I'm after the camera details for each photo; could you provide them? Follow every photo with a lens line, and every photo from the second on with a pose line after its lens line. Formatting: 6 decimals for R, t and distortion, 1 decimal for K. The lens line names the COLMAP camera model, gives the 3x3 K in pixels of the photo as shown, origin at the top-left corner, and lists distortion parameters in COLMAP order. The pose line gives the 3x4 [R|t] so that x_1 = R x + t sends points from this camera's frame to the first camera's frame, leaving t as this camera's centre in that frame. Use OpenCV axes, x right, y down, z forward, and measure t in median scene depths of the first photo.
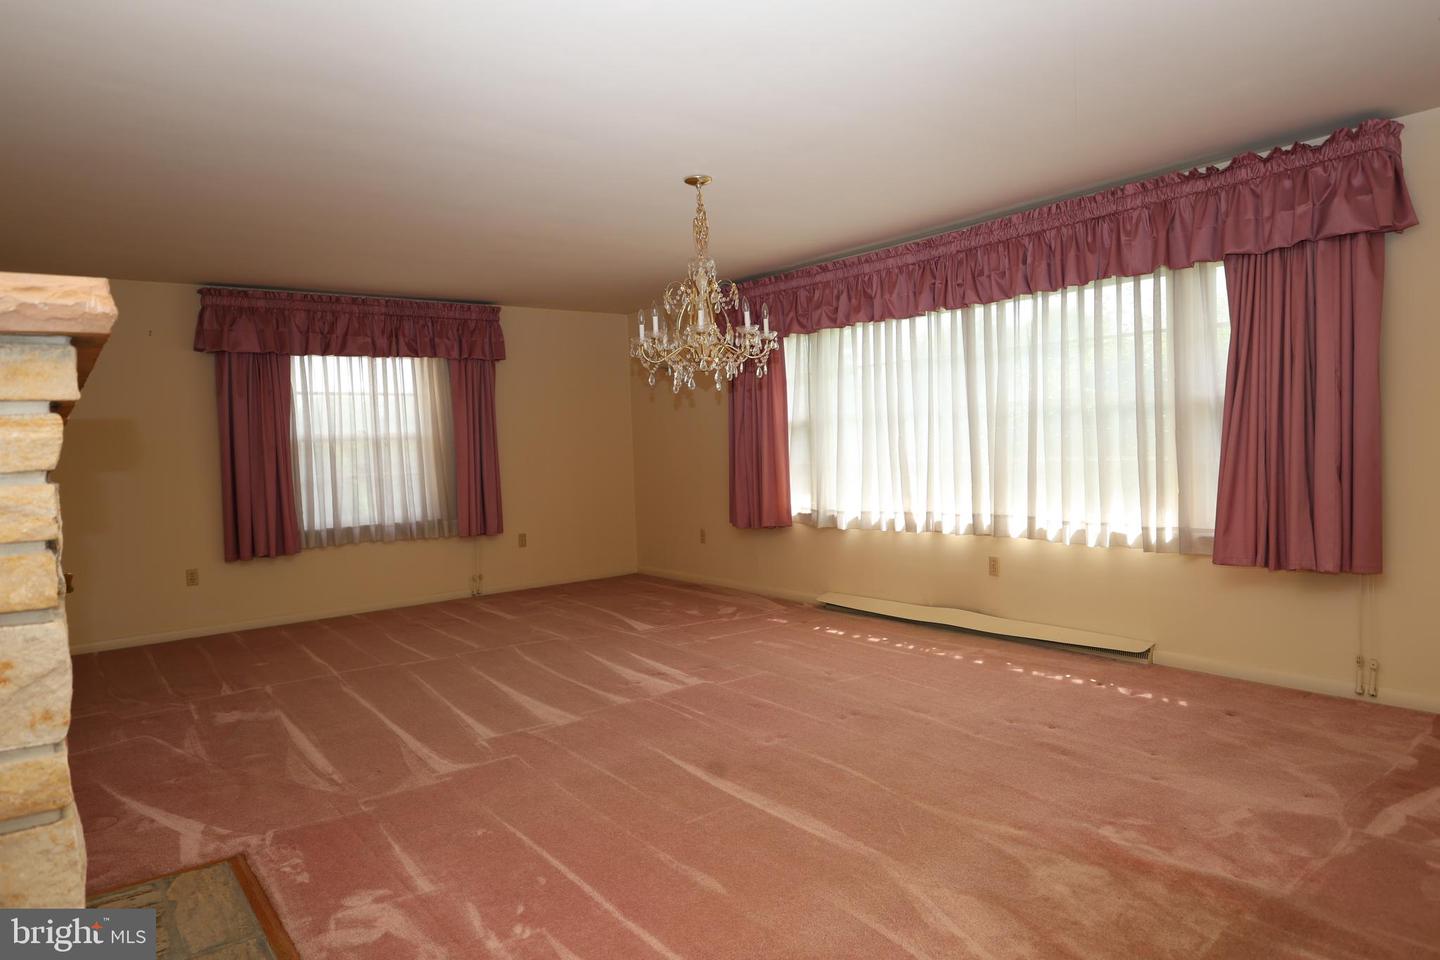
lens RADIAL K [[871.8, 0, 720.1], [0, 871.8, 479.1], [0, 0, 1]] dist [-0.009353, 0.001623]
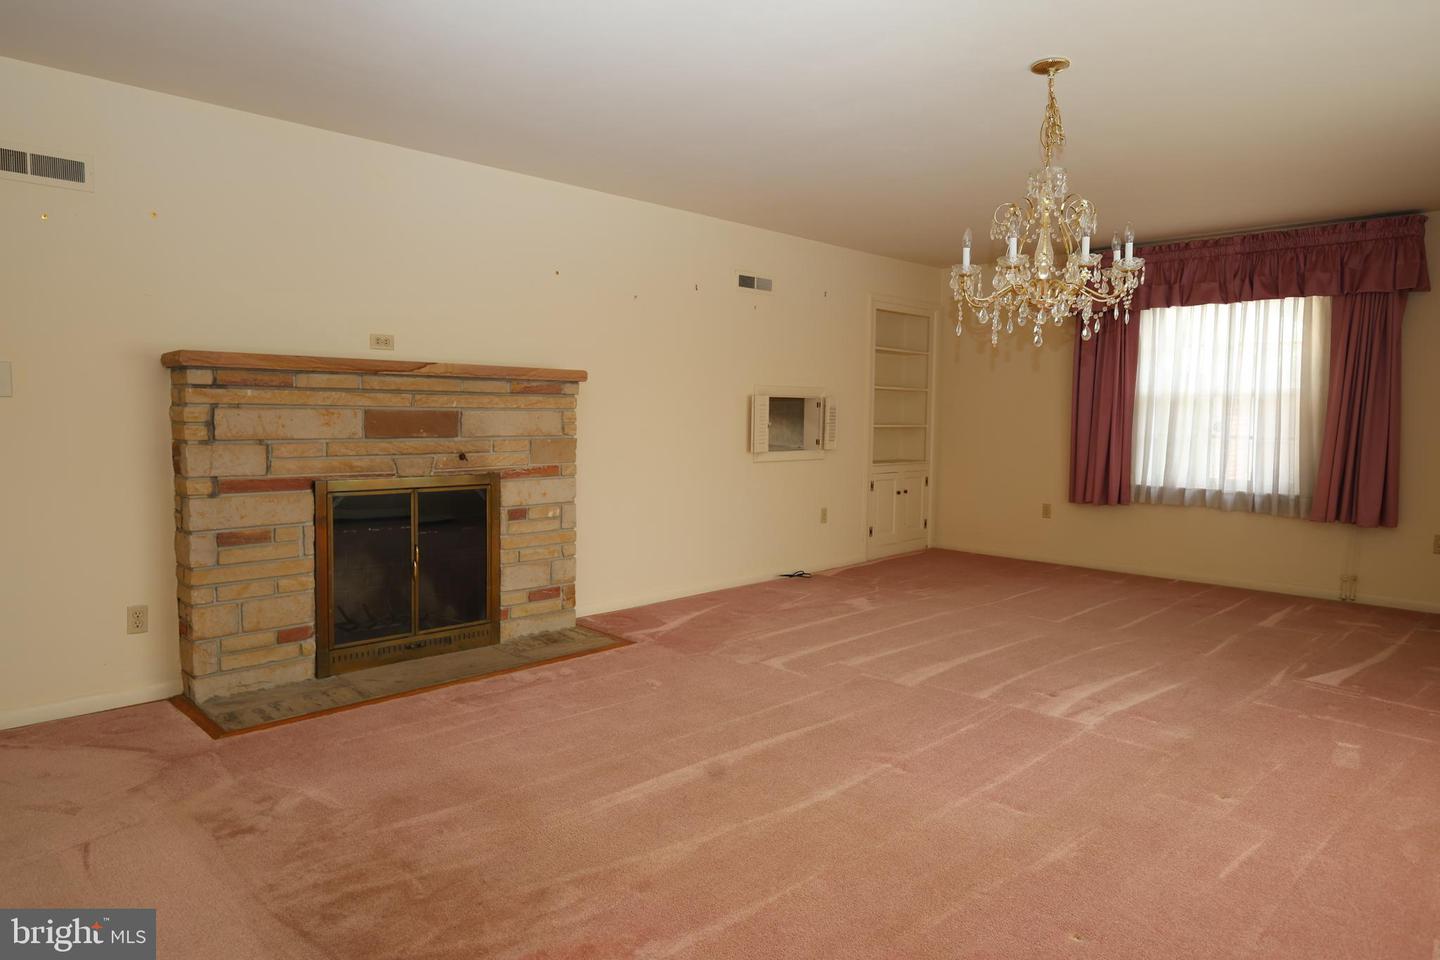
lens RADIAL K [[871.8, 0, 717.9], [0, 871.8, 482.4], [0, 0, 1]] dist [-0.009353, 0.001623]
pose [[0.142942, 0.122614, -0.982107, 0.430502], [-0.059546, 0.991564, 0.115128, -0.030198], [0.987938, 0.042024, 0.149037, 0.363448]]
